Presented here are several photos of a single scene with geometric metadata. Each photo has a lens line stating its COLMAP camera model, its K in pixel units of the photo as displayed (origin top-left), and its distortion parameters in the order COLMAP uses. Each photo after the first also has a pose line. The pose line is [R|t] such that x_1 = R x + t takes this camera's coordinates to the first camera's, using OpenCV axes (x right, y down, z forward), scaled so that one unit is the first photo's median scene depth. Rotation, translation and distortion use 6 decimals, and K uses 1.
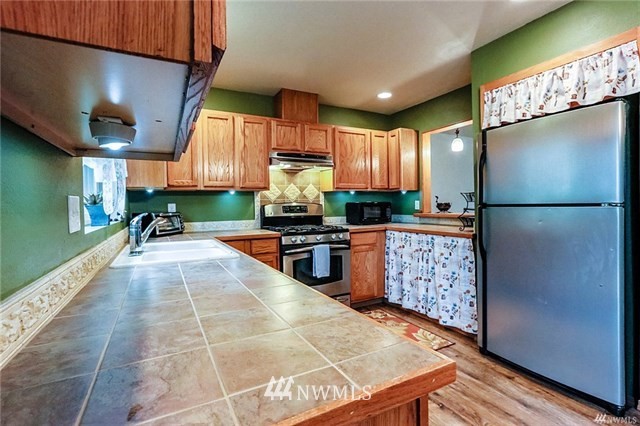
lens RADIAL K [[310.2, 0, 306.3], [0, 310.2, 208.3], [0, 0, 1]] dist [-0.021287, 0.010144]
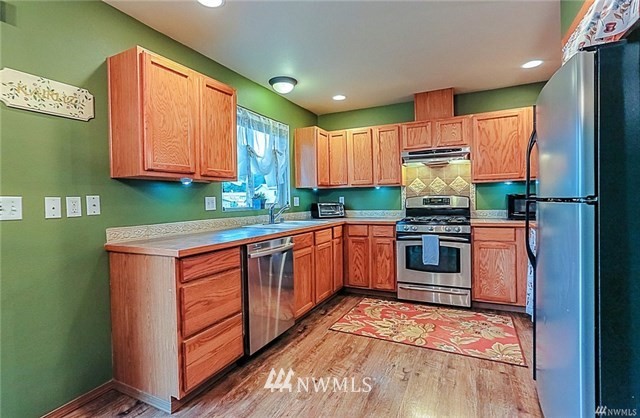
lens RADIAL K [[302.5, 0, 315.5], [0, 302.5, 201.6], [0, 0, 1]] dist [-0.020109, 0.005261]
pose [[0.596815, 0.008147, -0.802338, 0.588700], [0.000042, 0.999948, 0.010185, -0.007030], [0.802379, -0.006112, 0.596784, 0.055162]]
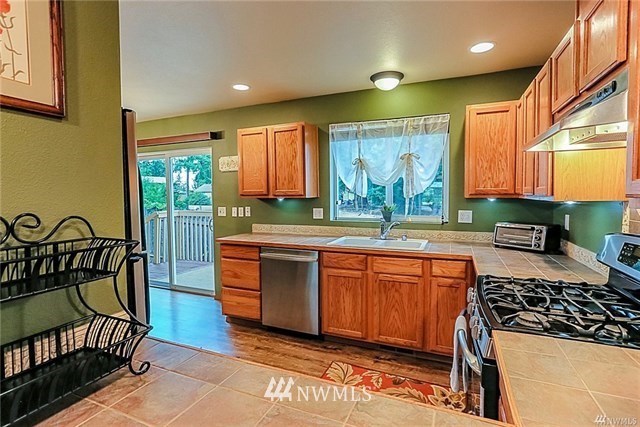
lens RADIAL K [[310.2, 0, 323.4], [0, 310.2, 212.5], [0, 0, 1]] dist [-0.021287, 0.010144]
pose [[-0.746650, 0.062971, -0.662230, 0.458820], [0.011036, 0.996545, 0.082318, -0.082753], [0.665125, 0.054154, -0.744766, 1.094277]]
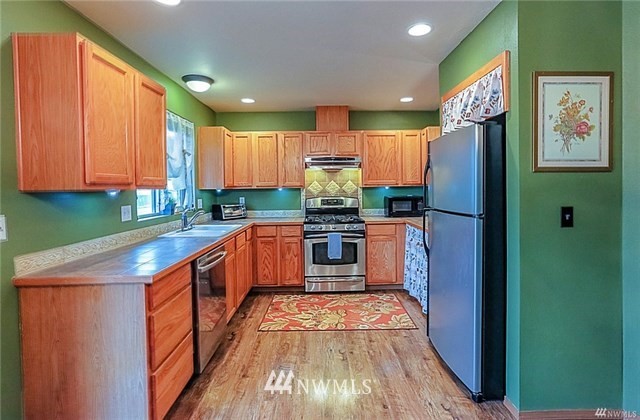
lens RADIAL K [[310.2, 0, 317.2], [0, 310.2, 193.5], [0, 0, 1]] dist [-0.021287, 0.010144]
pose [[0.894638, 0.010518, -0.446668, 0.490415], [-0.004441, 0.999883, 0.014650, -0.052174], [0.446770, -0.011123, 0.894580, -0.126214]]
